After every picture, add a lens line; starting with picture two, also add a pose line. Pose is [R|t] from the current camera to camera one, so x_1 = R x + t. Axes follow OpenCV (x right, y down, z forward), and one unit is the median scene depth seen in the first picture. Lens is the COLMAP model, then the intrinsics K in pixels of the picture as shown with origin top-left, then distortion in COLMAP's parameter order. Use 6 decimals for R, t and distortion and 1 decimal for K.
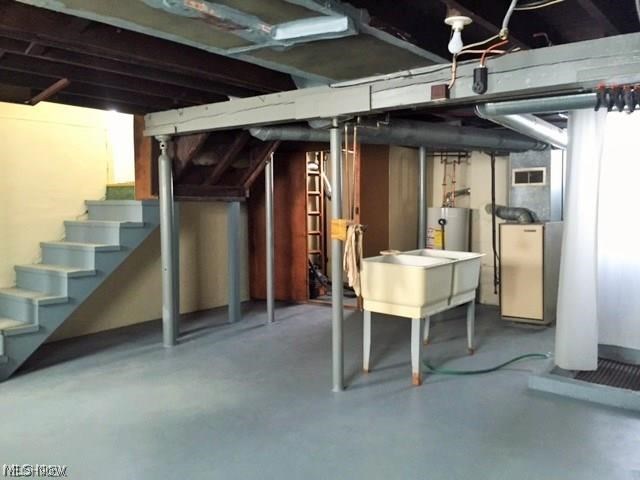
lens RADIAL K [[541.5, 0, 318.2], [0, 541.5, 239.6], [0, 0, 1]] dist [0.068732, -0.094057]
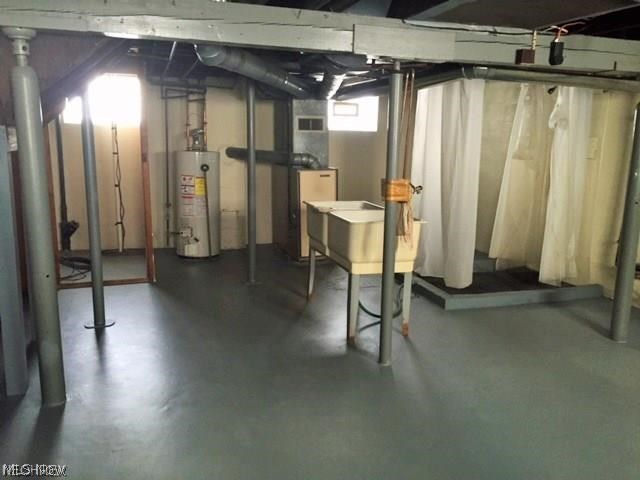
lens RADIAL K [[541.5, 0, 318.1], [0, 541.5, 239.9], [0, 0, 1]] dist [0.068732, -0.094057]
pose [[0.560365, -0.142267, 0.815936, -0.521057], [0.035980, 0.988389, 0.147627, -0.049986], [-0.827464, -0.053368, 0.558977, 0.403640]]
